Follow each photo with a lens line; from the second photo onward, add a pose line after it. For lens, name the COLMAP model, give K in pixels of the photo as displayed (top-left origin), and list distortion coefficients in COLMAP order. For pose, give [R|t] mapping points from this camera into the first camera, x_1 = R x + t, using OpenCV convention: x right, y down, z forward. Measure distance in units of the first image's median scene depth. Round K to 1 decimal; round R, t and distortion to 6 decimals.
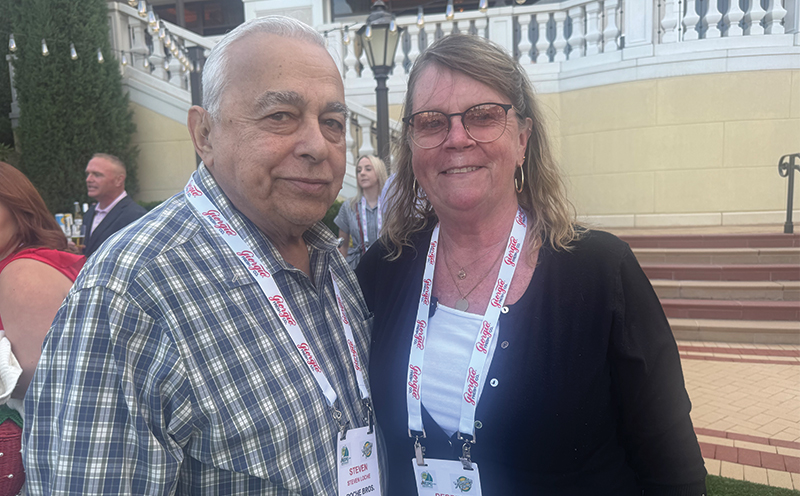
lens RADIAL K [[583.1, 0, 400.0], [0, 583.1, 248.0], [0, 0, 1]] dist [0.003660, 0.003322]
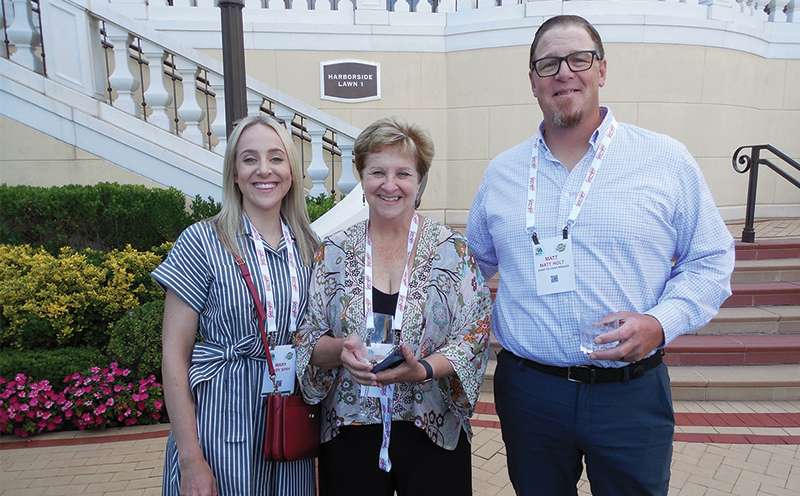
lens RADIAL K [[583.1, 0, 400.0], [0, 583.1, 248.0], [0, 0, 1]] dist [0.003660, 0.003322]
pose [[0.940320, -0.026327, 0.339273, -0.075628], [0.011305, 0.998869, 0.046178, -0.060192], [-0.340105, -0.039587, 0.939554, 0.390002]]
